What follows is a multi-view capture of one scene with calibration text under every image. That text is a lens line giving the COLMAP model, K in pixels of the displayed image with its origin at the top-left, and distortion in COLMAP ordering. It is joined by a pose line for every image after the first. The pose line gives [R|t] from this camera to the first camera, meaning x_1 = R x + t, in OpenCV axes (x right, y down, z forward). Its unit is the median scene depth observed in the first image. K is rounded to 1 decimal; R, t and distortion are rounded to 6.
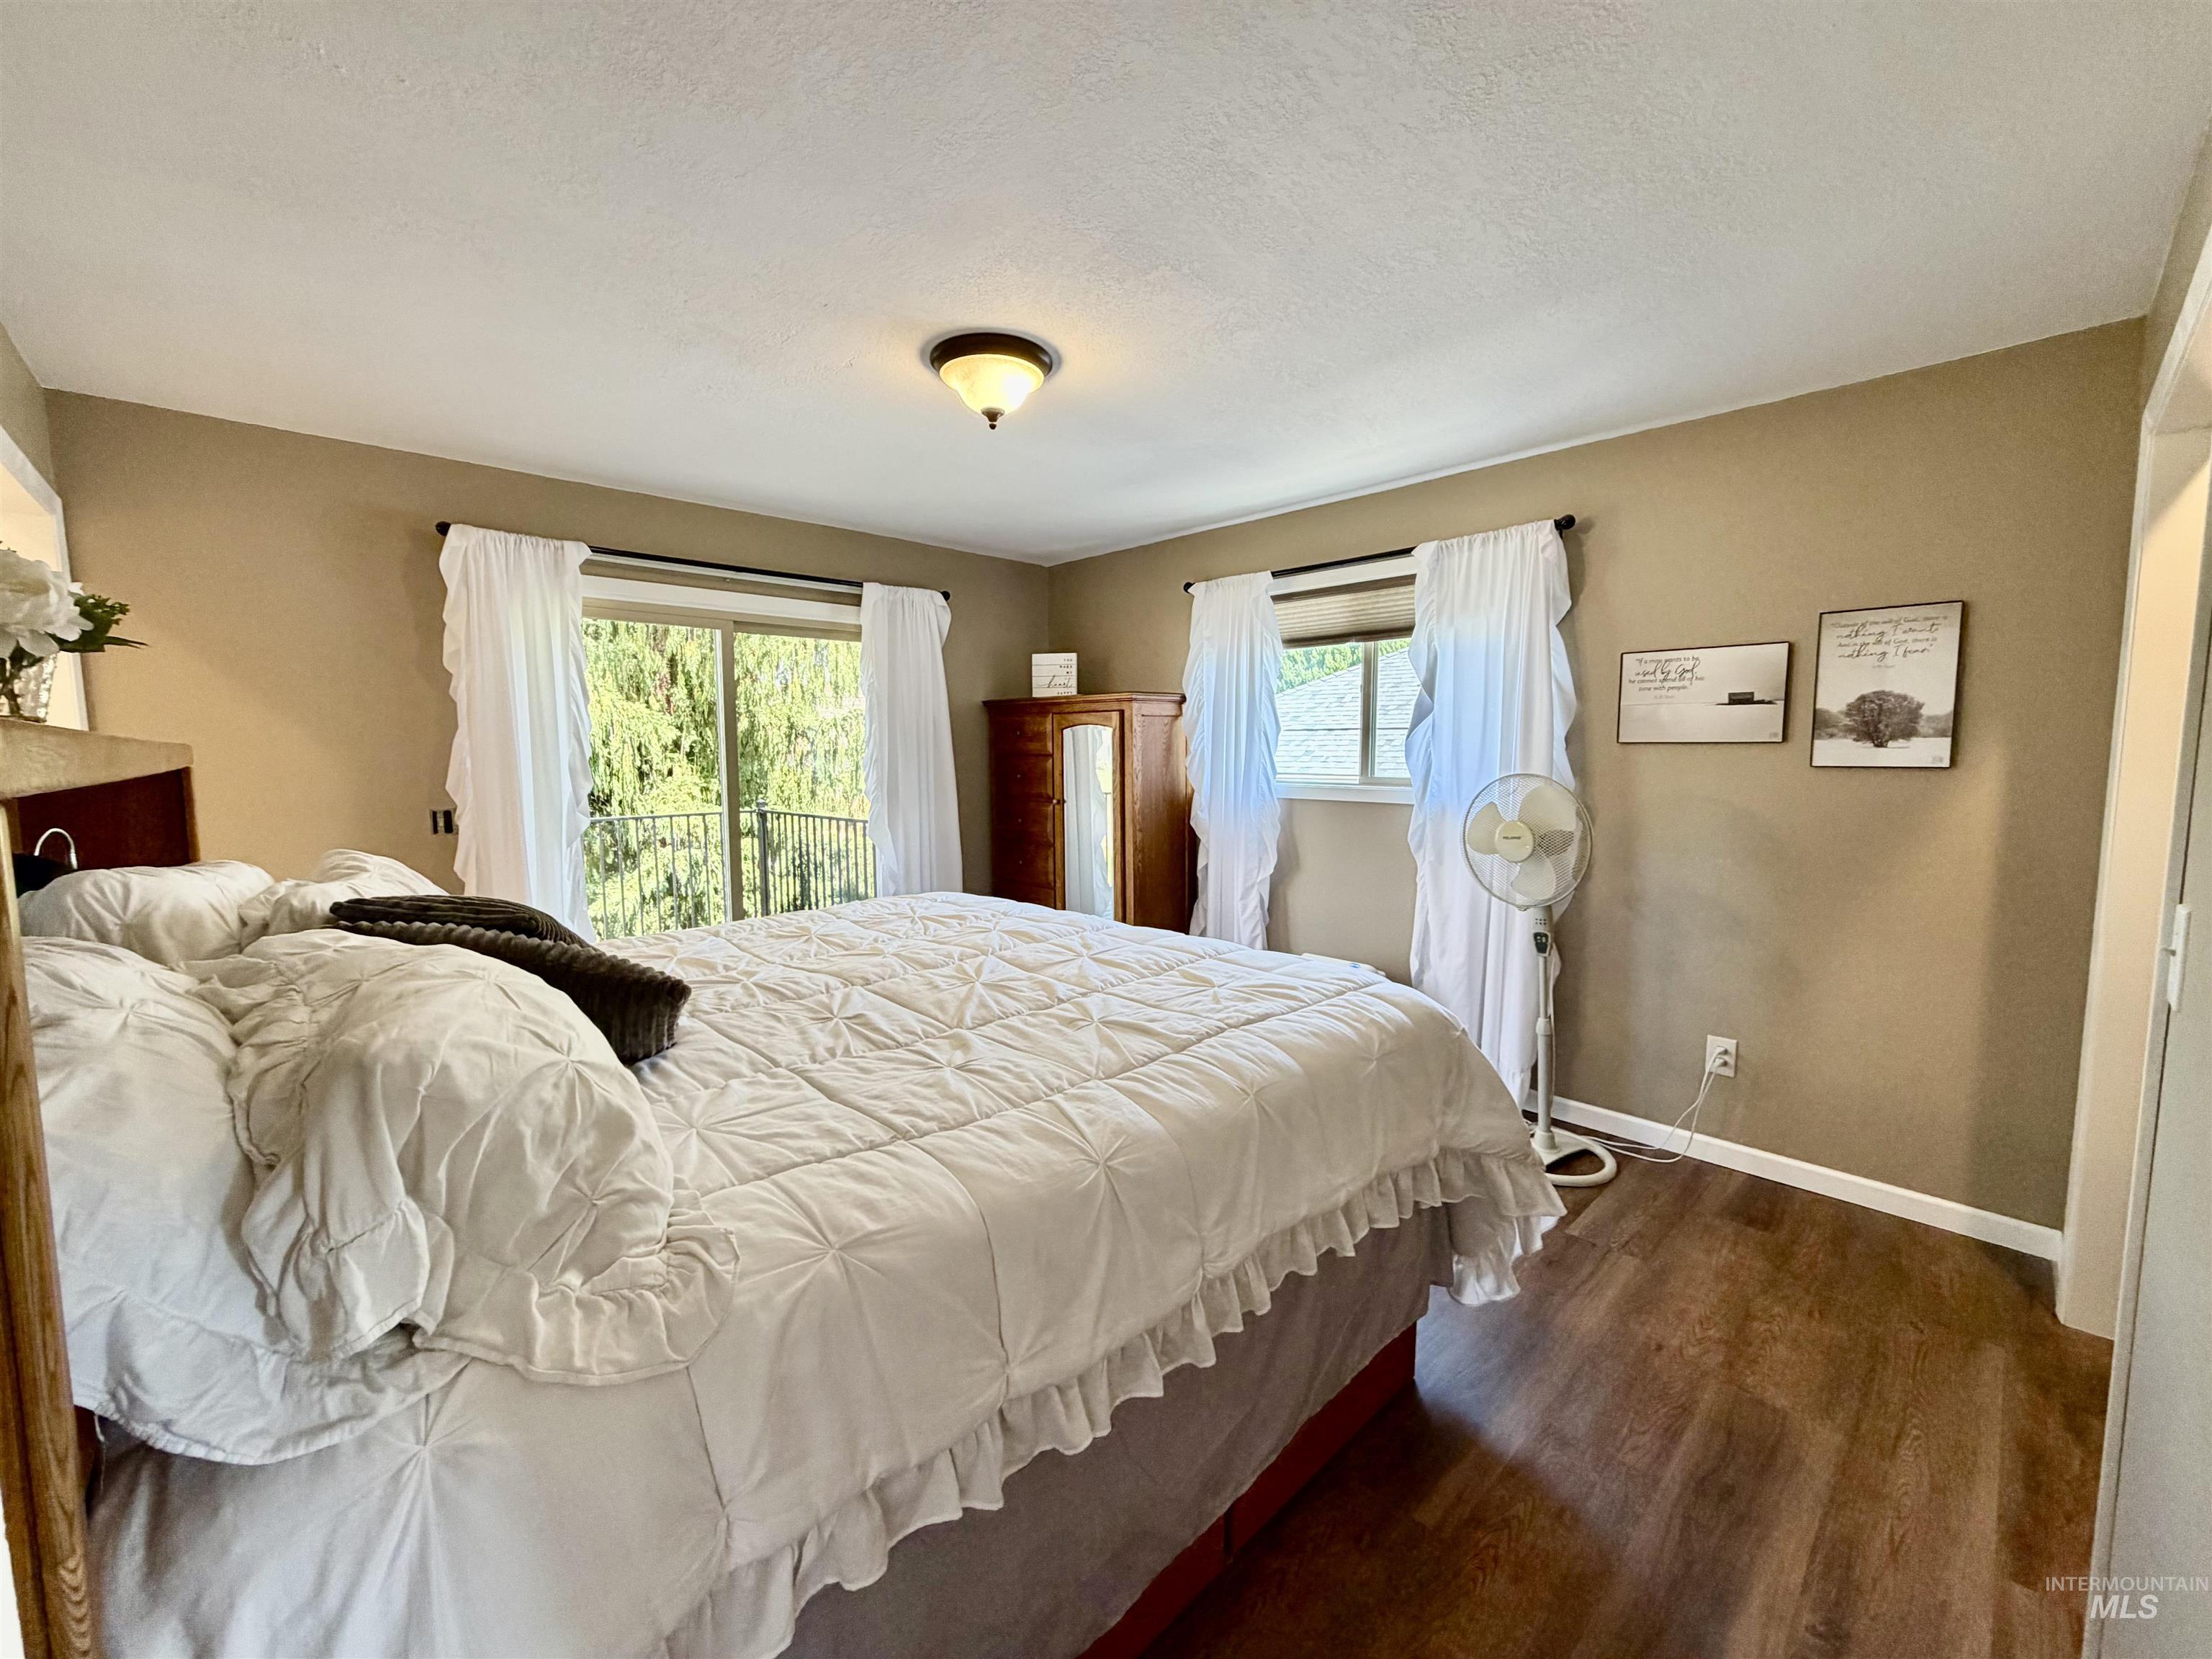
lens RADIAL K [[881.7, 0, 1095.4], [0, 881.7, 833.3], [0, 0, 1]] dist [-0.000594, 0.000287]
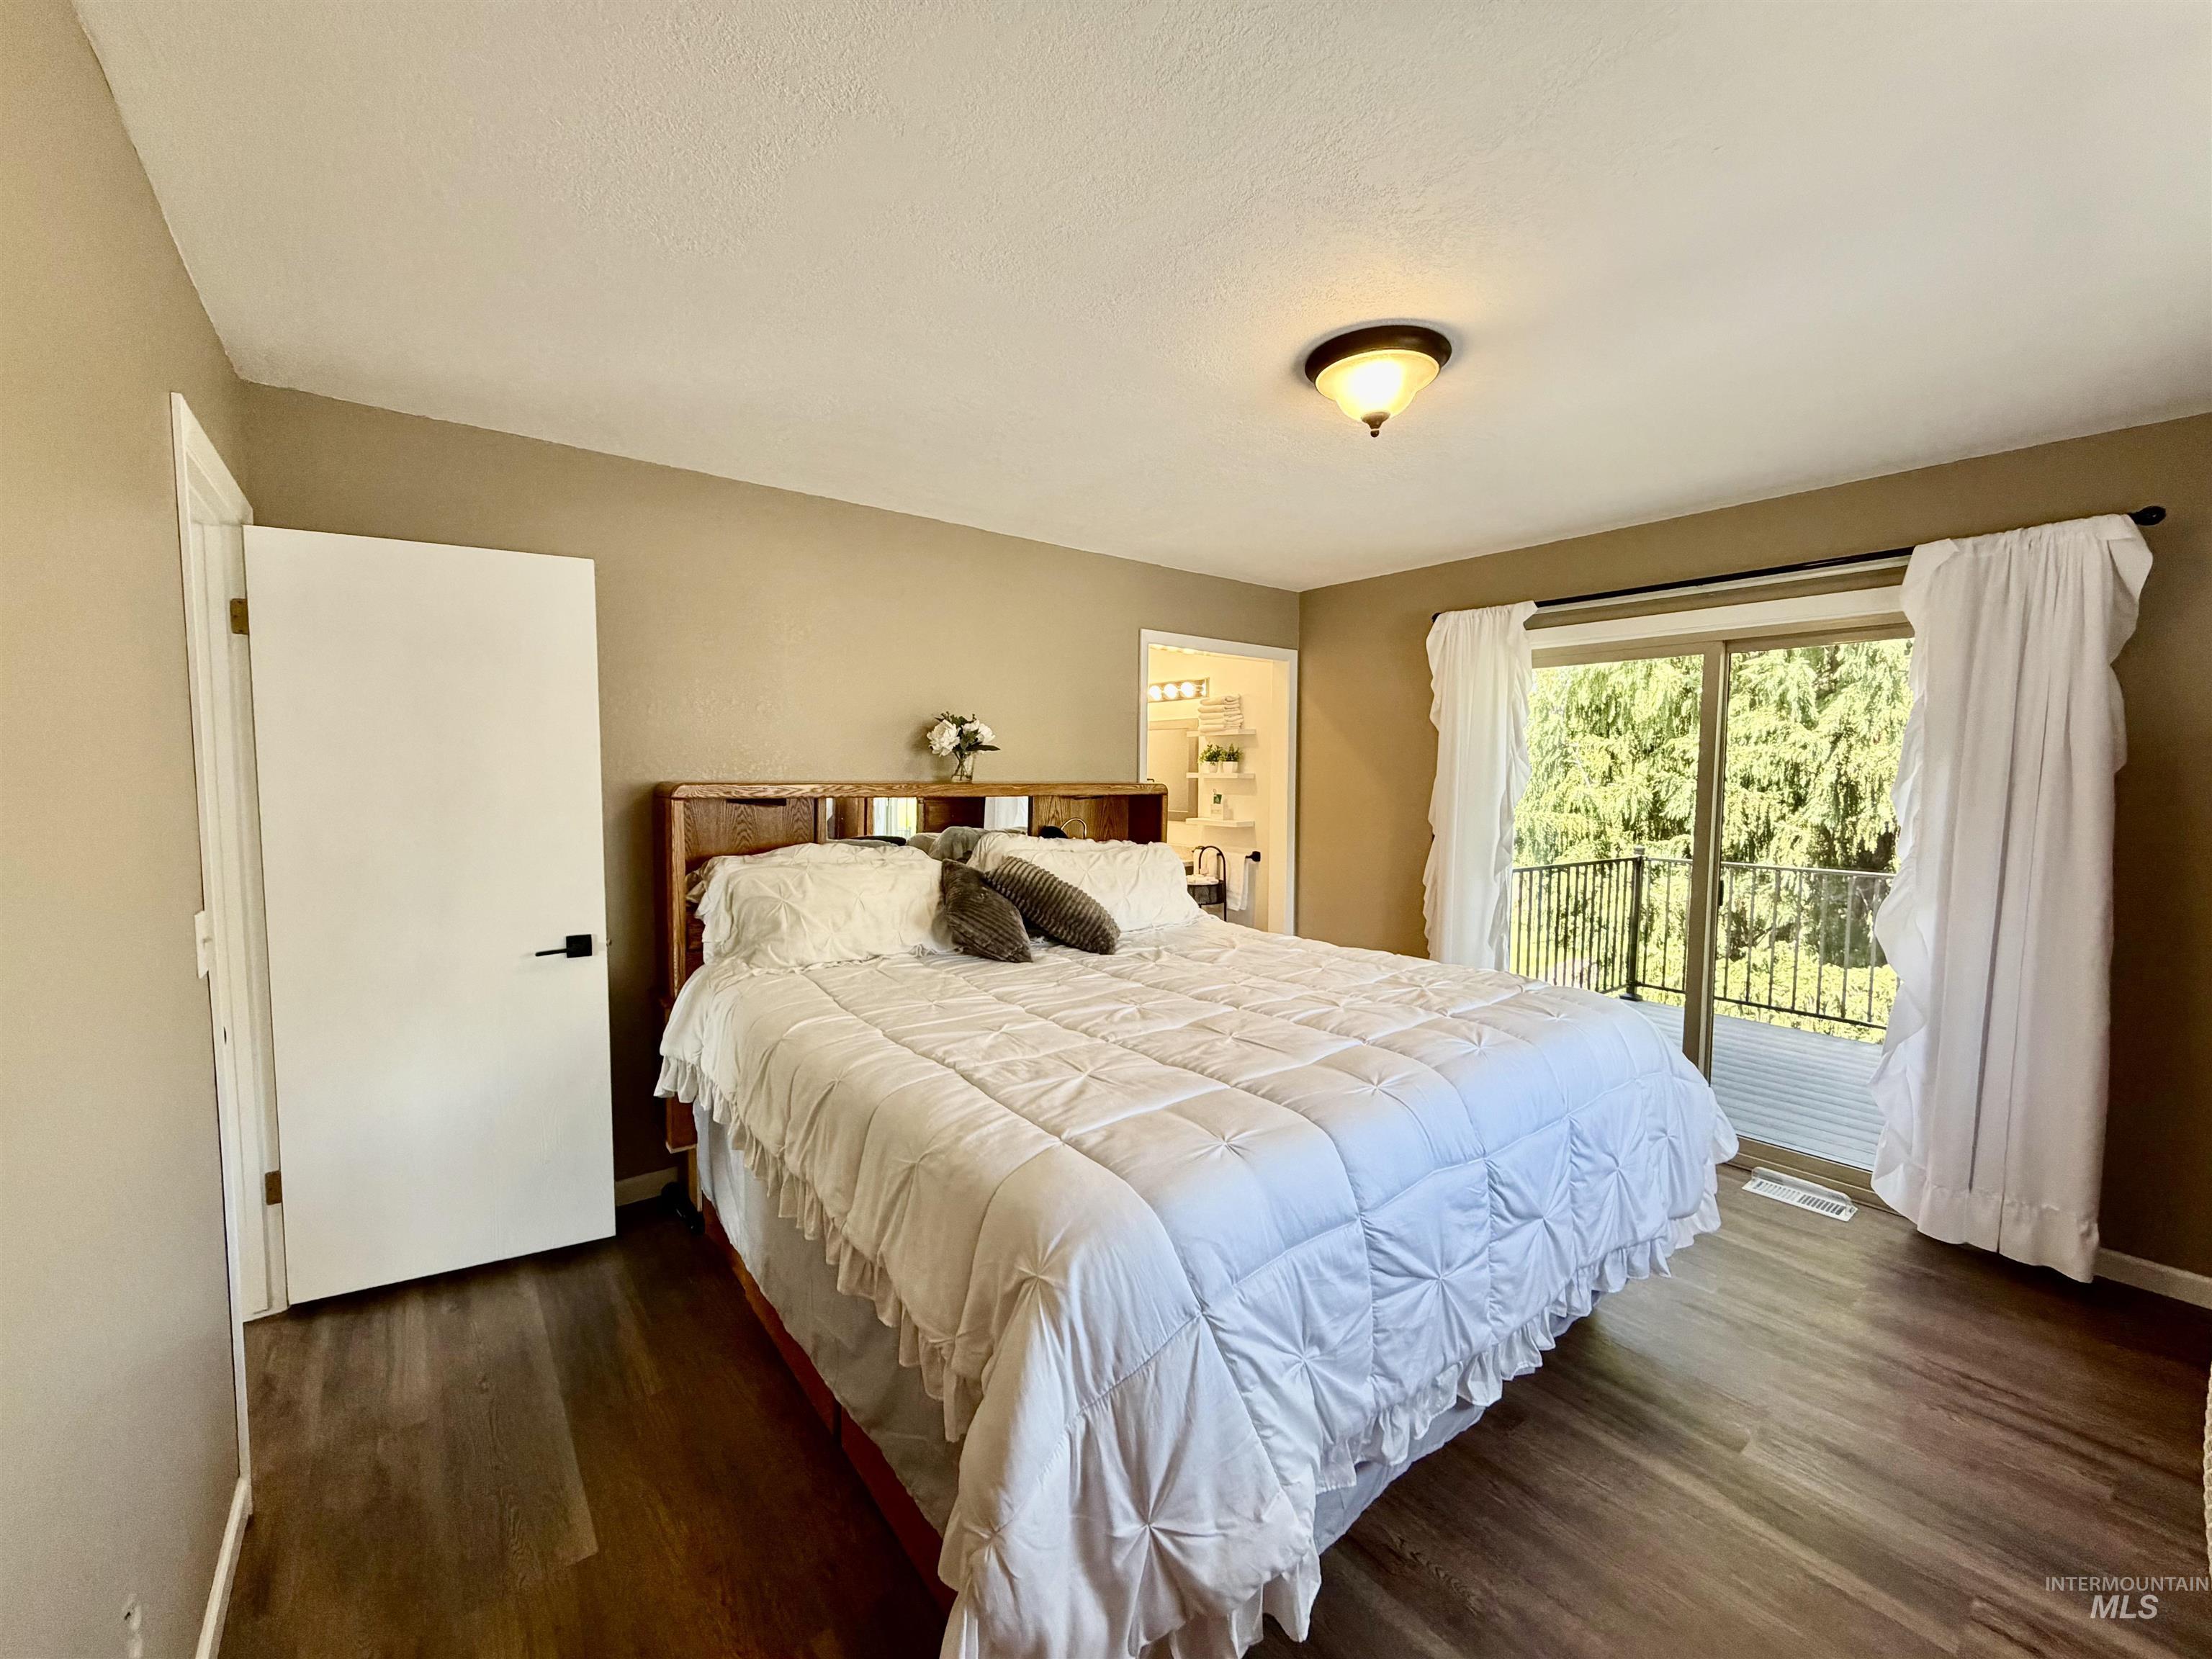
lens RADIAL K [[881.7, 0, 1095.8], [0, 881.7, 827.8], [0, 0, 1]] dist [-0.000594, 0.000287]
pose [[-0.092346, 0.069881, -0.993272, 0.467014], [-0.104142, 0.991386, 0.079430, -0.067810], [0.990266, 0.110776, -0.084273, 0.487019]]
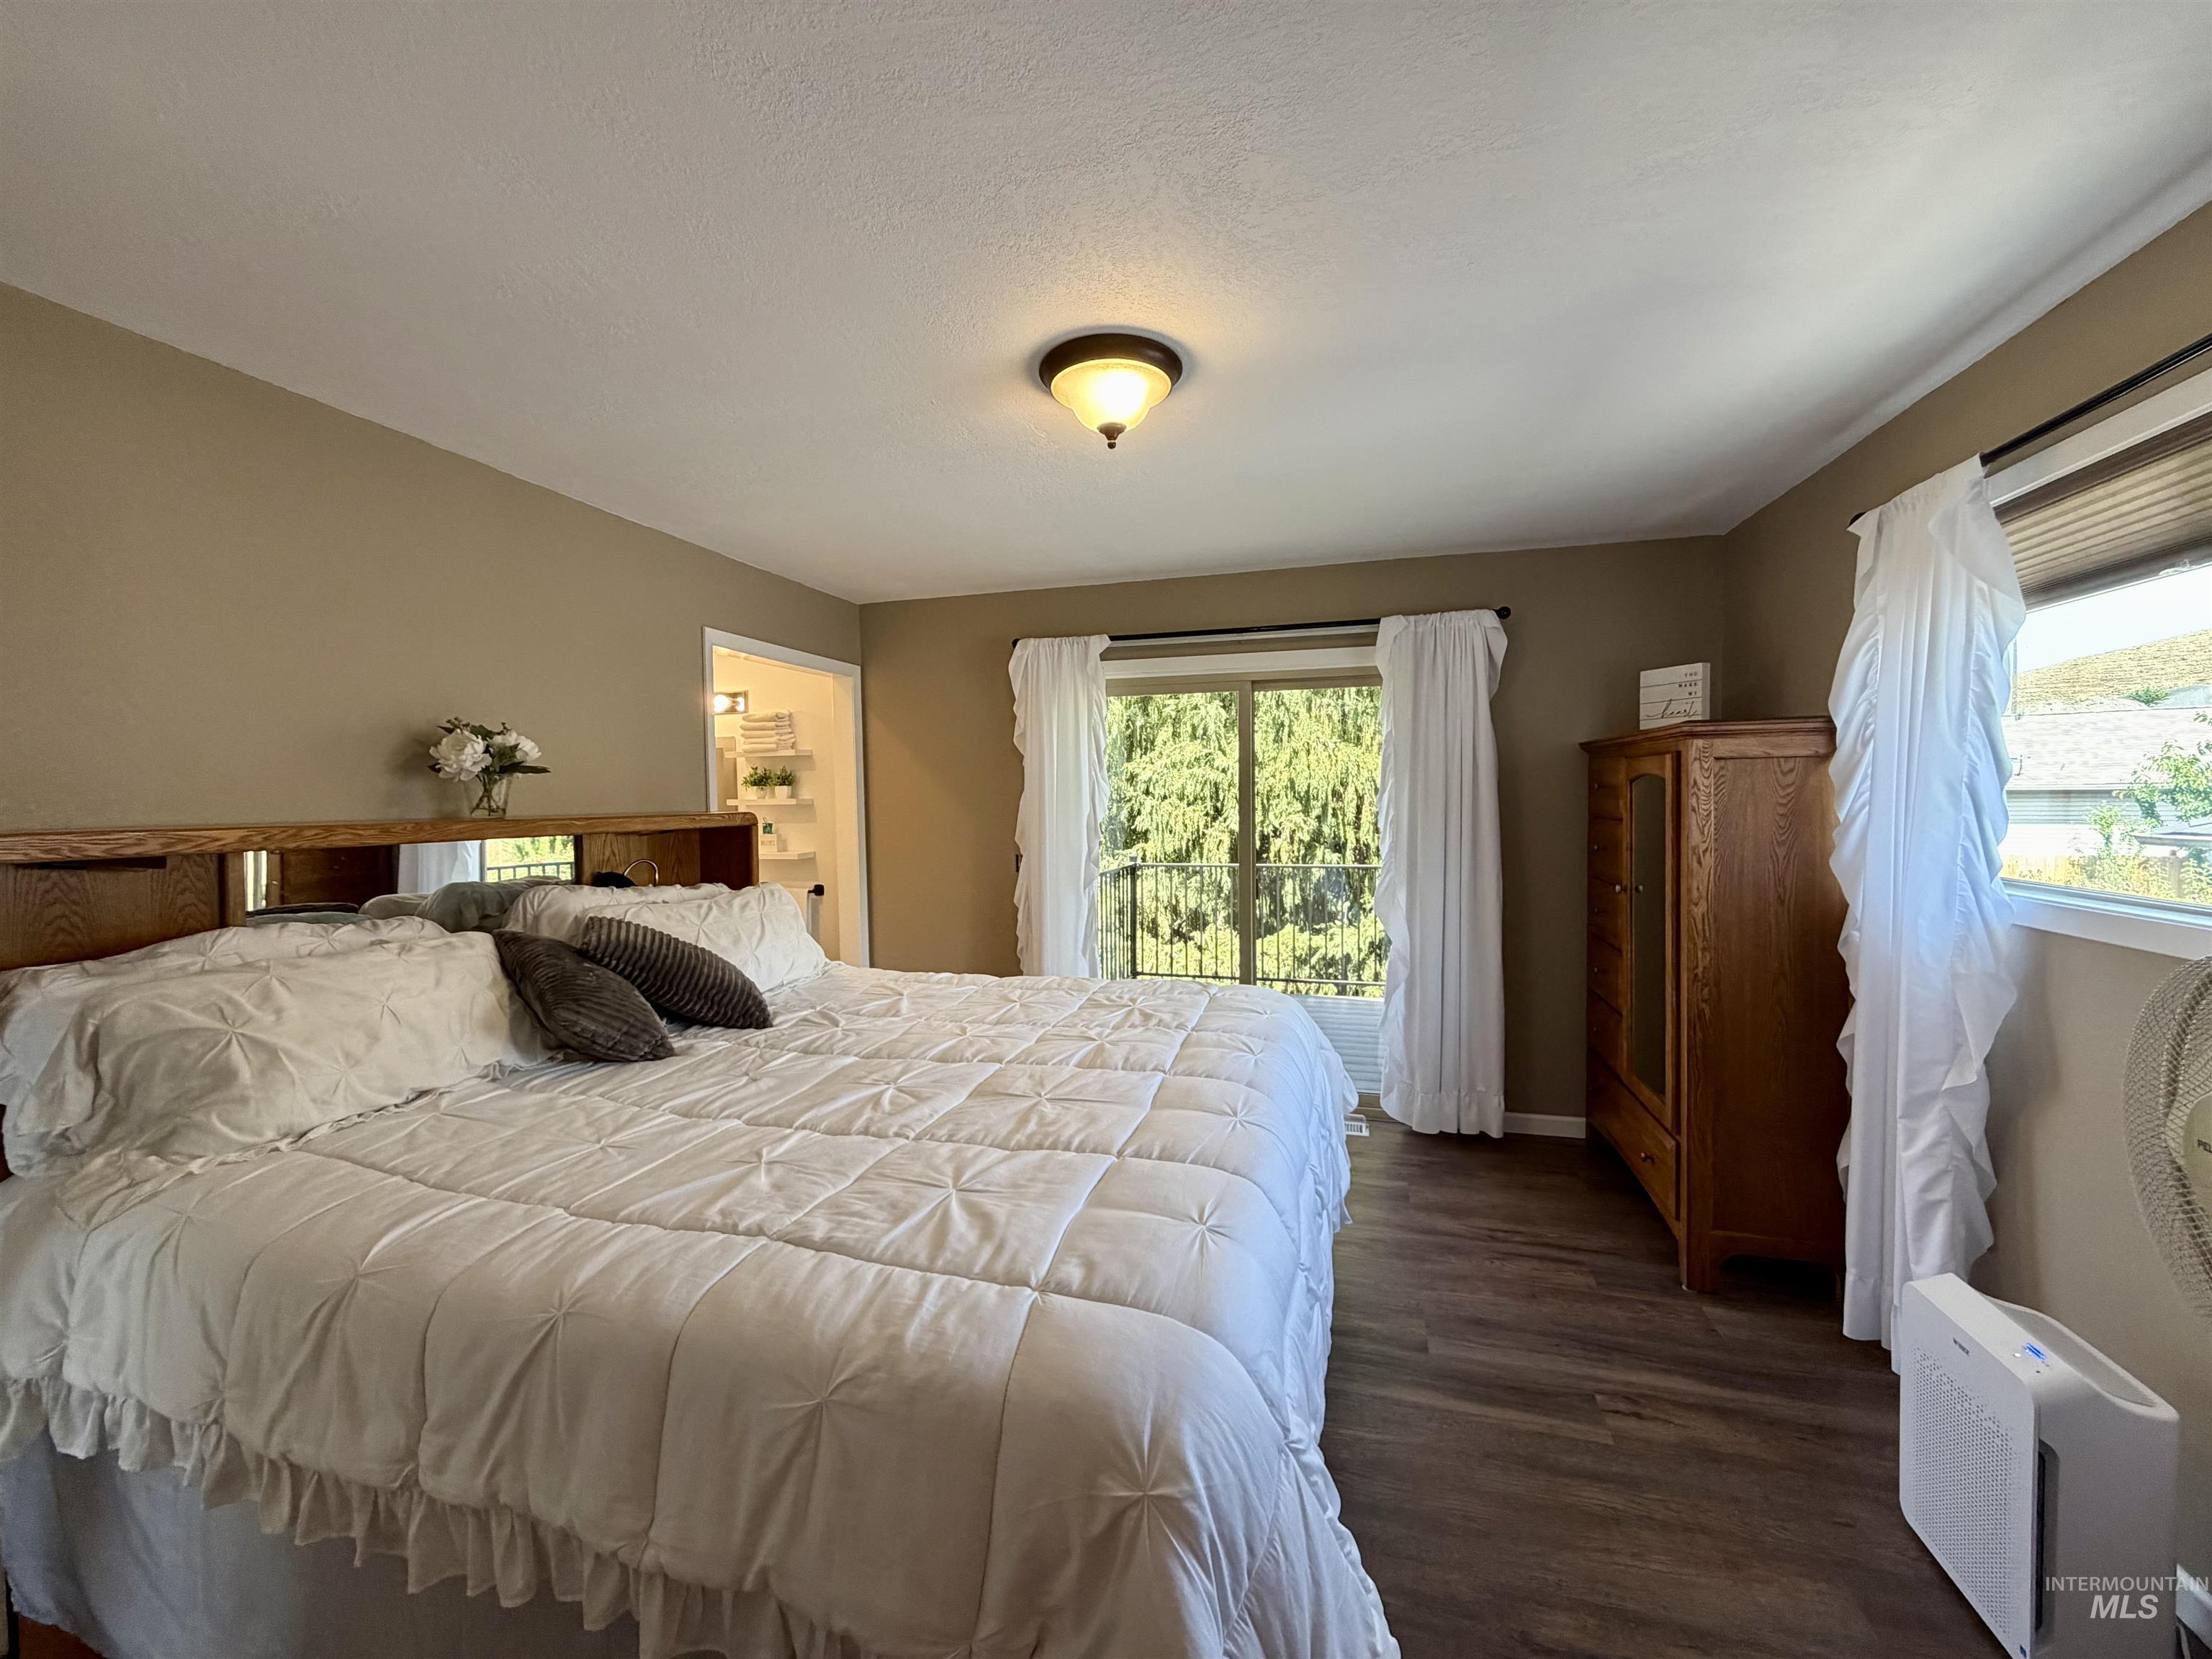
lens RADIAL K [[881.7, 0, 1095.9], [0, 881.7, 829.6], [0, 0, 1]] dist [-0.000594, 0.000287]
pose [[0.509539, 0.034768, -0.859745, 0.359215], [-0.075299, 0.997152, -0.004302, -0.051644], [0.857146, 0.066930, 0.510706, 0.333049]]
